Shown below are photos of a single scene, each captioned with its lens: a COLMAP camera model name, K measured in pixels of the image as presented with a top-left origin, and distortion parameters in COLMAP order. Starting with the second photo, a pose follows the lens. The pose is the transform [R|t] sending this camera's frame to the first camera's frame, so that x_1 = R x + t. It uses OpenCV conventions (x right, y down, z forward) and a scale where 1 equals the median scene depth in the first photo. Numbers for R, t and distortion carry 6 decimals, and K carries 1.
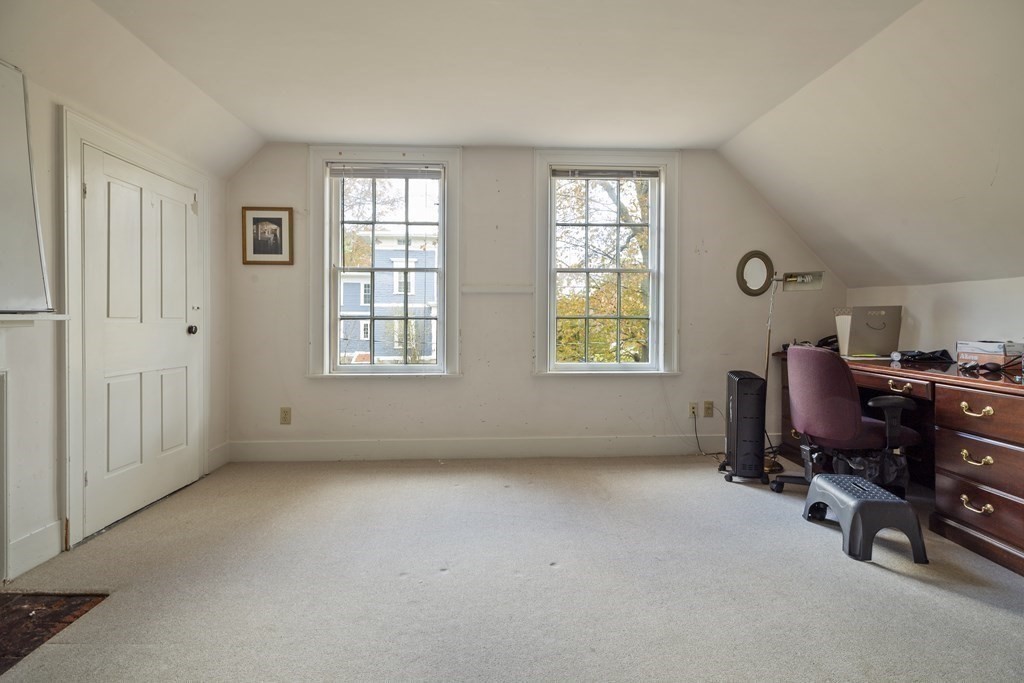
lens RADIAL K [[477.8, 0, 515.4], [0, 477.8, 317.7], [0, 0, 1]] dist [0.009844, 0.006830]
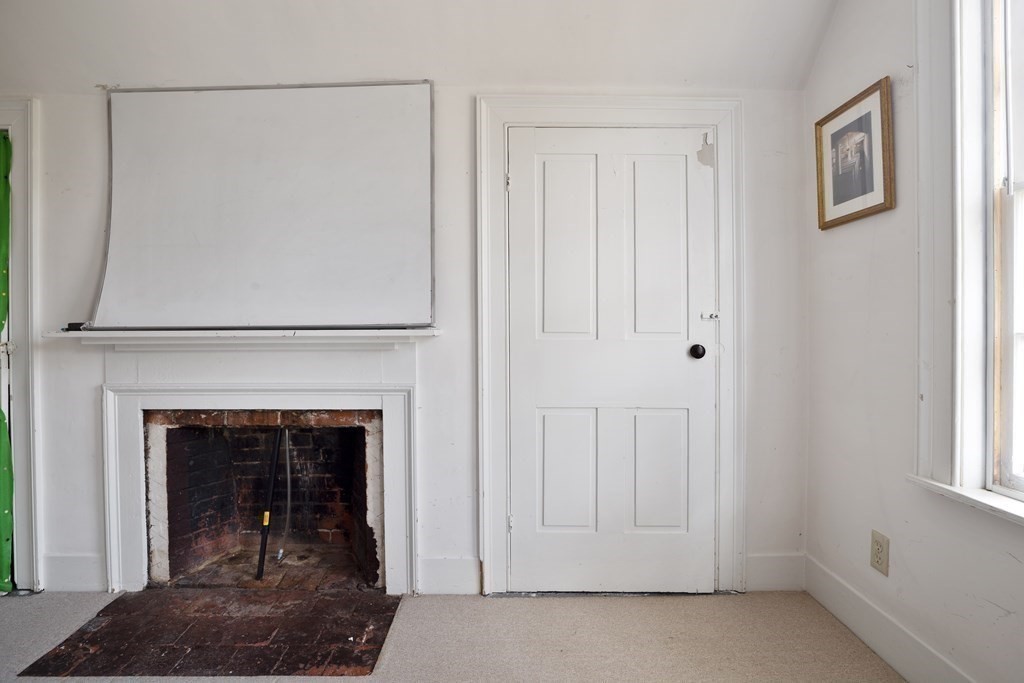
lens RADIAL K [[496.7, 0, 512.9], [0, 496.7, 327.3], [0, 0, 1]] dist [-0.036504, 0.002118]
pose [[-0.040911, -0.002455, -0.999160, -0.018589], [0.001004, 0.999996, -0.002498, -0.003924], [0.999162, -0.001105, -0.040909, 0.696203]]
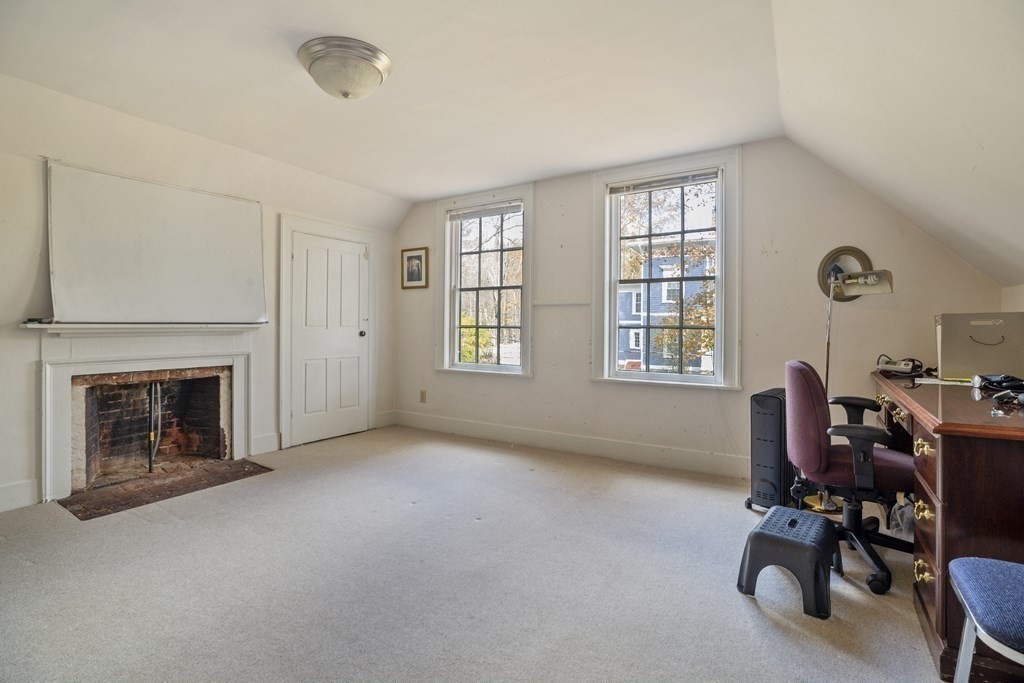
lens RADIAL K [[477.8, 0, 513.8], [0, 477.8, 328.0], [0, 0, 1]] dist [0.009844, 0.006830]
pose [[0.819847, 0.005620, -0.572555, 0.551325], [-0.004310, 0.999984, 0.003644, -0.000691], [0.572567, -0.000520, 0.819858, 0.003783]]
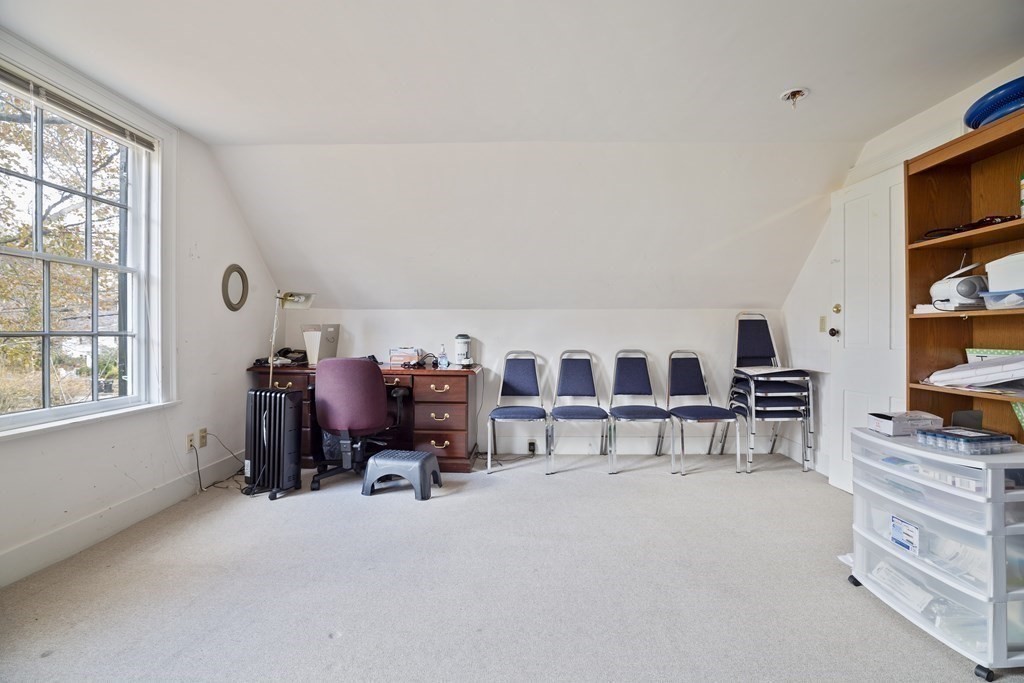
lens RADIAL K [[477.8, 0, 502.1], [0, 477.8, 332.6], [0, 0, 1]] dist [0.009844, 0.006830]
pose [[0.113605, -0.001937, 0.993524, -0.434175], [0.000521, 0.999998, 0.001890, -0.003614], [-0.993526, 0.000303, 0.113606, 0.380451]]
